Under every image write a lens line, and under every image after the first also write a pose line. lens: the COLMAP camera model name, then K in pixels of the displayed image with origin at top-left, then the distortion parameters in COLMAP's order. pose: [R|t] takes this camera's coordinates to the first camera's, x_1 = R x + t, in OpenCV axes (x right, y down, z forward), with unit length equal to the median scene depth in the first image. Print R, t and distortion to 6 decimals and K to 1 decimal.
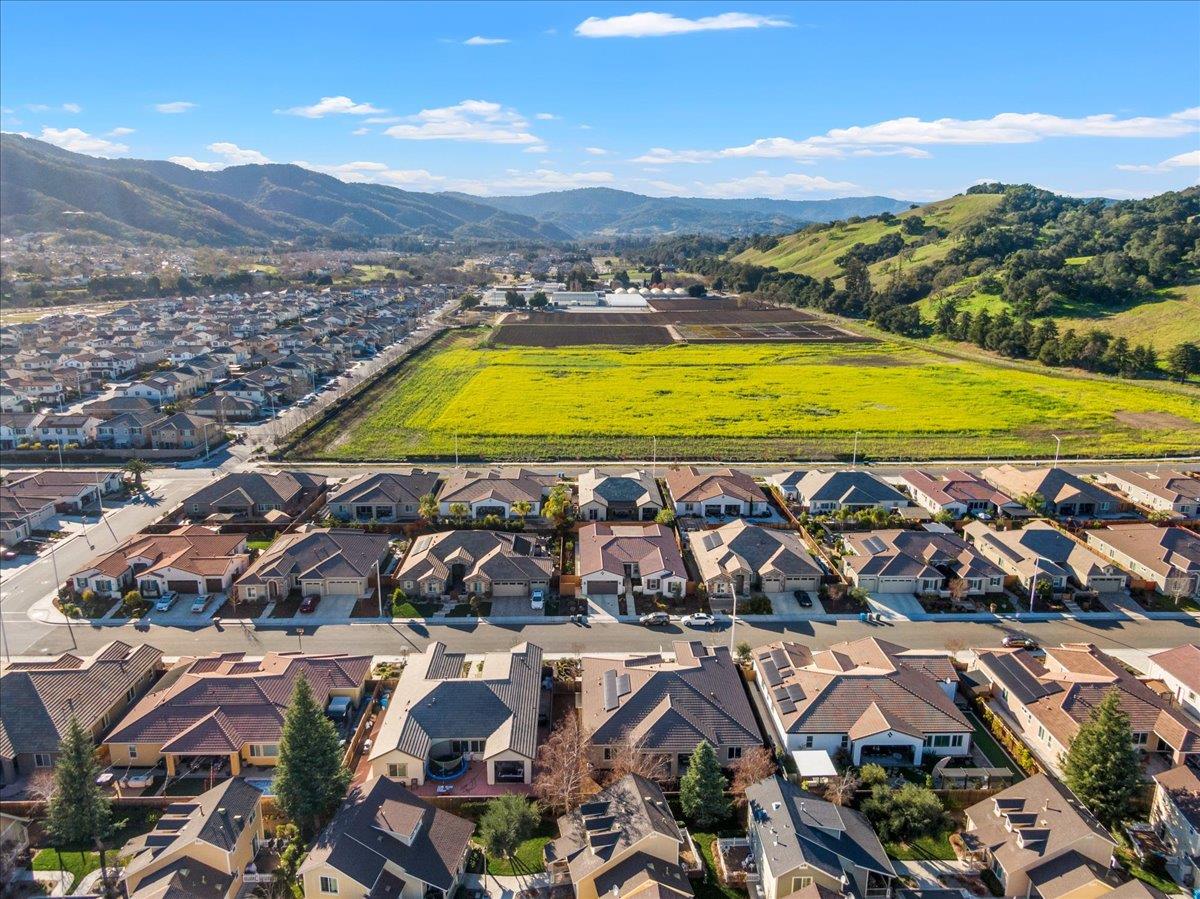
lens RADIAL K [[853.3, 0, 611.1], [0, 853.3, 450.2], [0, 0, 1]] dist [0.055034, -0.092053]
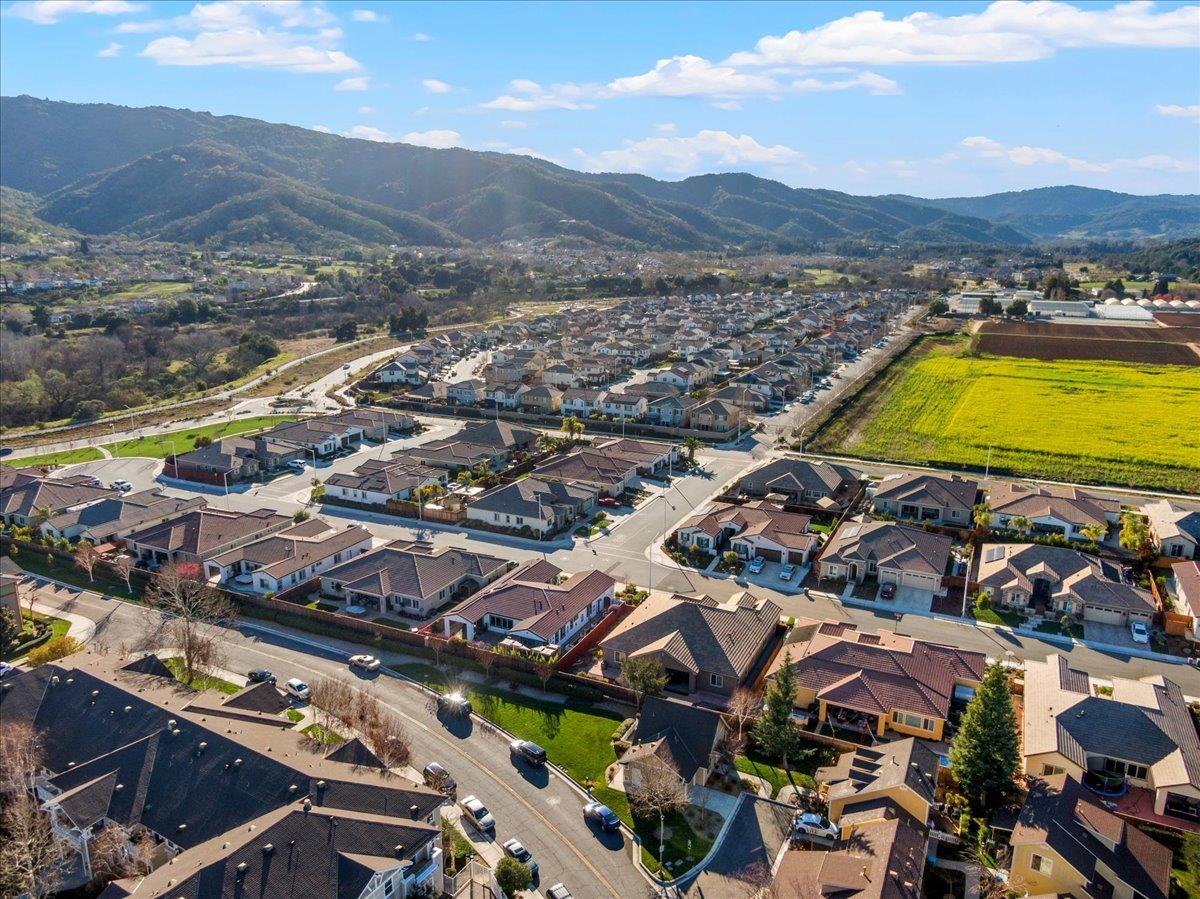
lens RADIAL K [[848.0, 0, 597.6], [0, 848.0, 460.8], [0, 0, 1]] dist [0.030078, -0.056813]
pose [[0.883075, 0.115810, -0.454716, -0.126787], [-0.111766, 0.993087, 0.035872, 0.013762], [0.455727, 0.019144, 0.889914, -0.056371]]
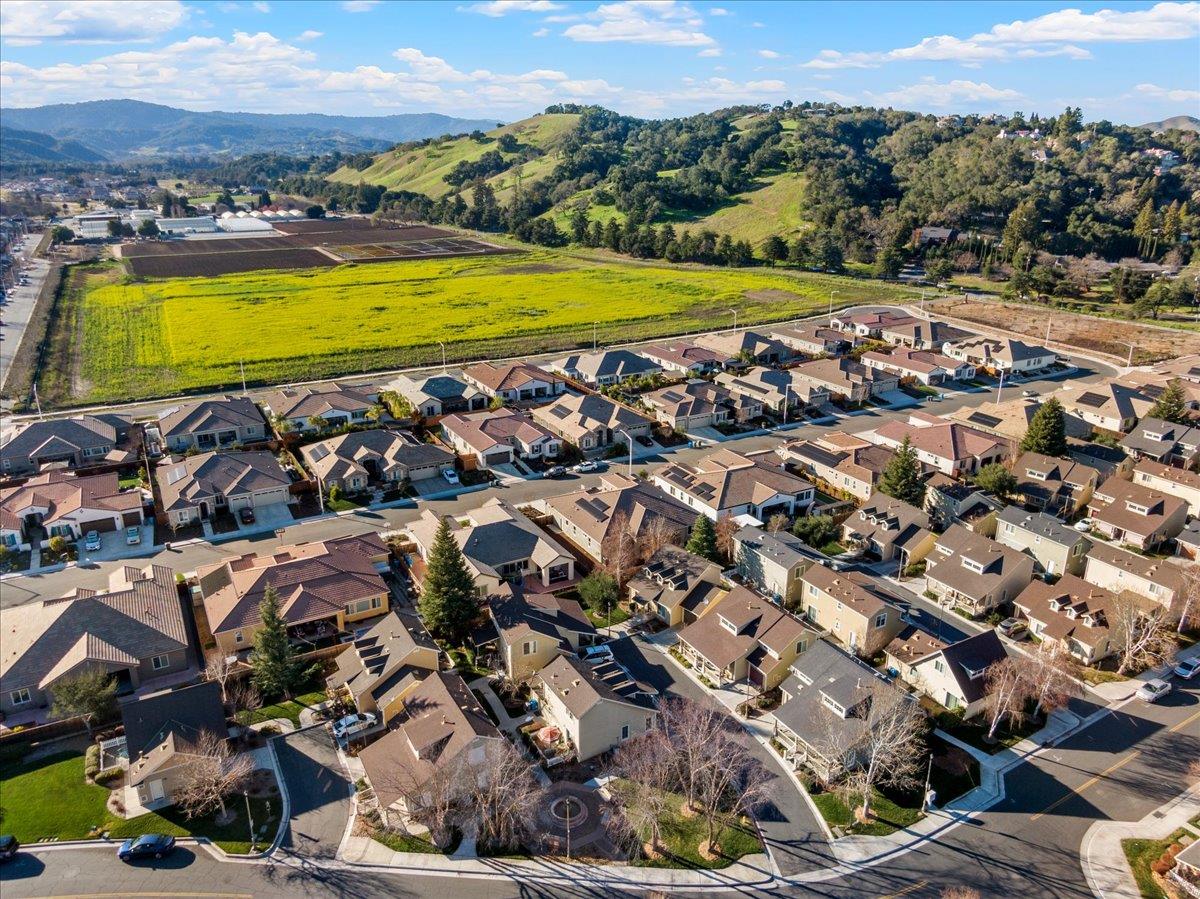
lens RADIAL K [[848.0, 0, 597.6], [0, 848.0, 460.8], [0, 0, 1]] dist [0.030078, -0.056813]
pose [[0.885989, -0.164613, 0.433504, -0.248628], [0.119828, 0.984392, 0.128897, 0.017245], [-0.447956, -0.062255, 0.891886, -0.074961]]
